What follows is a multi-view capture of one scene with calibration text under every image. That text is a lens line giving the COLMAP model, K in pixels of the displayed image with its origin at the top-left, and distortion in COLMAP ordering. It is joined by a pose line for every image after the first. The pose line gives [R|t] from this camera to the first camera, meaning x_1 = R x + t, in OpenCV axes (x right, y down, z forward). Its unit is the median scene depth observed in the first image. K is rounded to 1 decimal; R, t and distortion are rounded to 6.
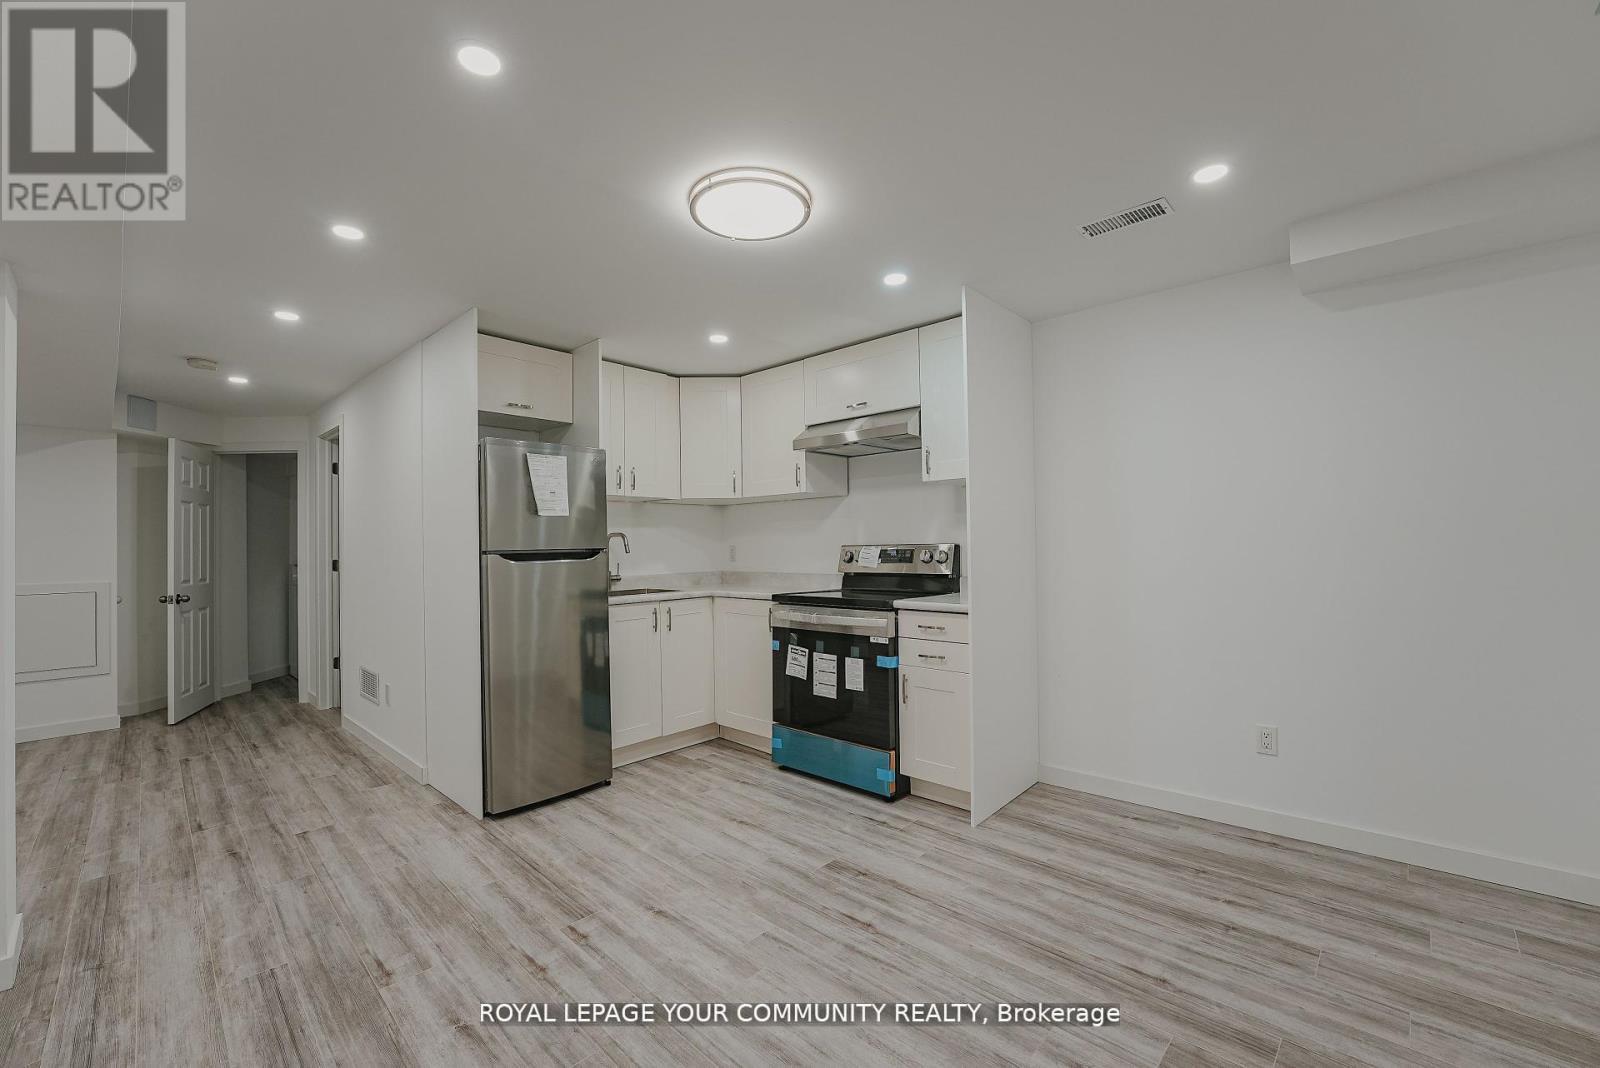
lens RADIAL K [[652.9, 0, 802.6], [0, 652.9, 535.9], [0, 0, 1]] dist [-0.019557, 0.000512]
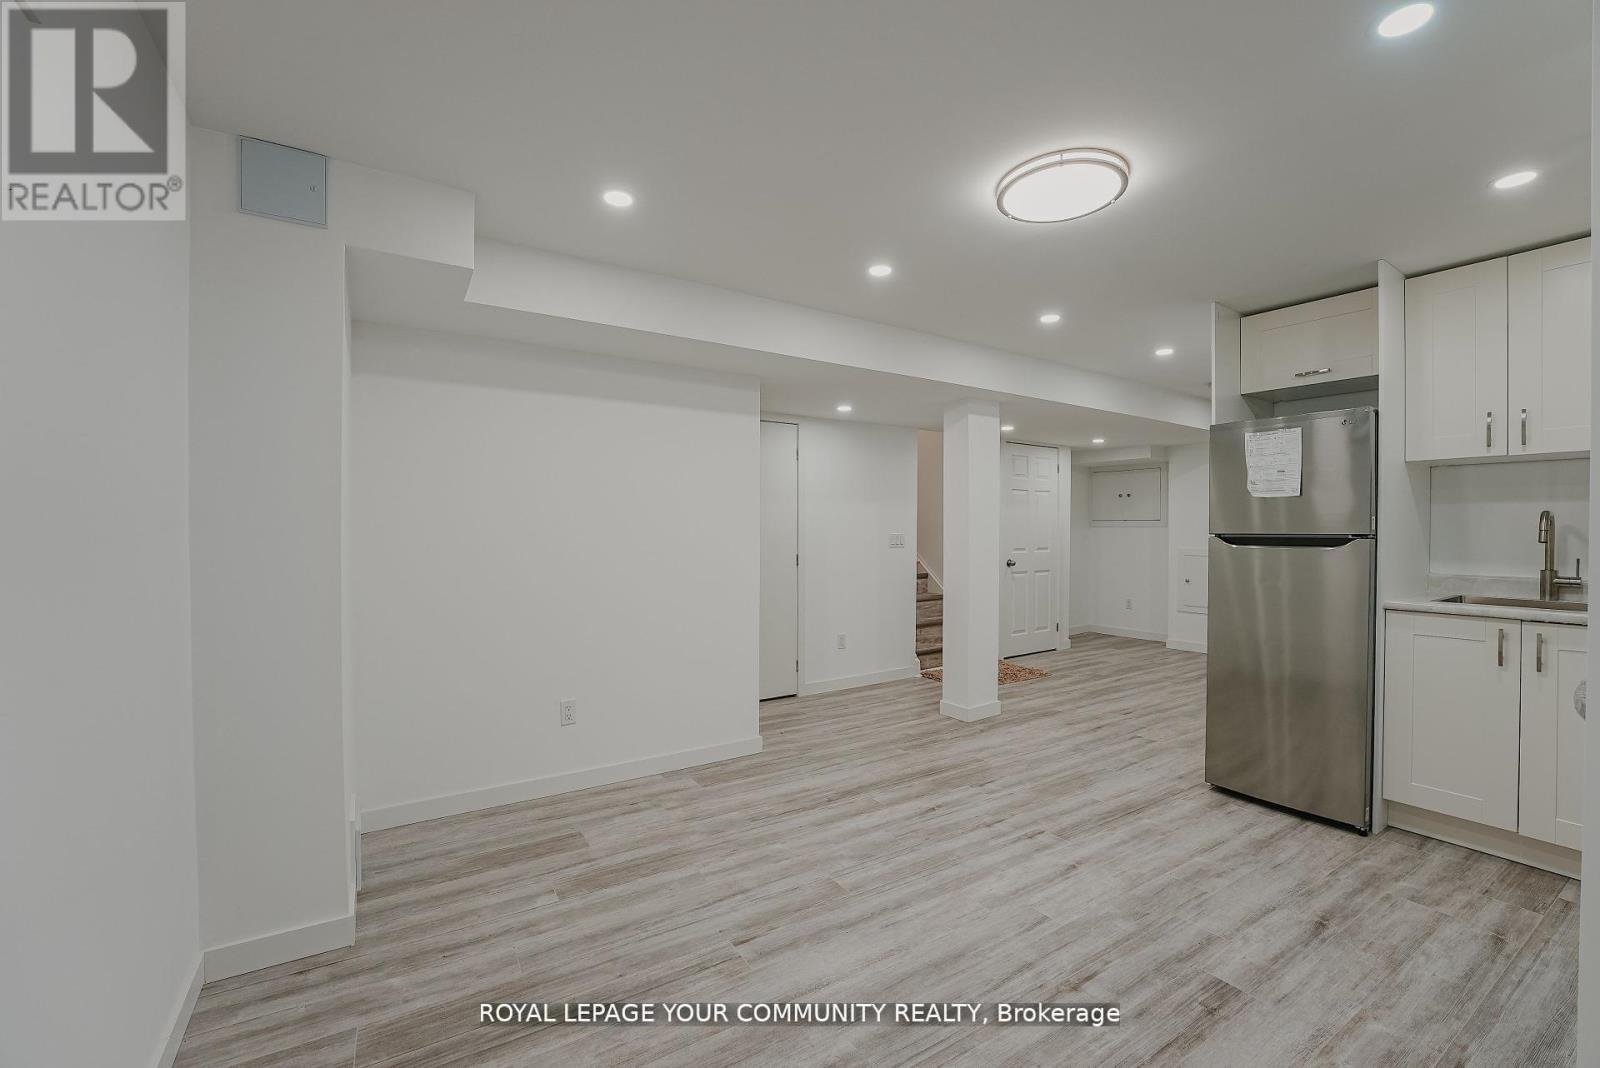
lens RADIAL K [[652.9, 0, 798.5], [0, 652.9, 532.6], [0, 0, 1]] dist [-0.019557, 0.000512]
pose [[-0.240696, 0.022107, -0.970349, 0.784008], [0.013928, 0.999716, 0.019321, -0.009812], [0.970501, -0.008865, -0.240936, 0.681493]]
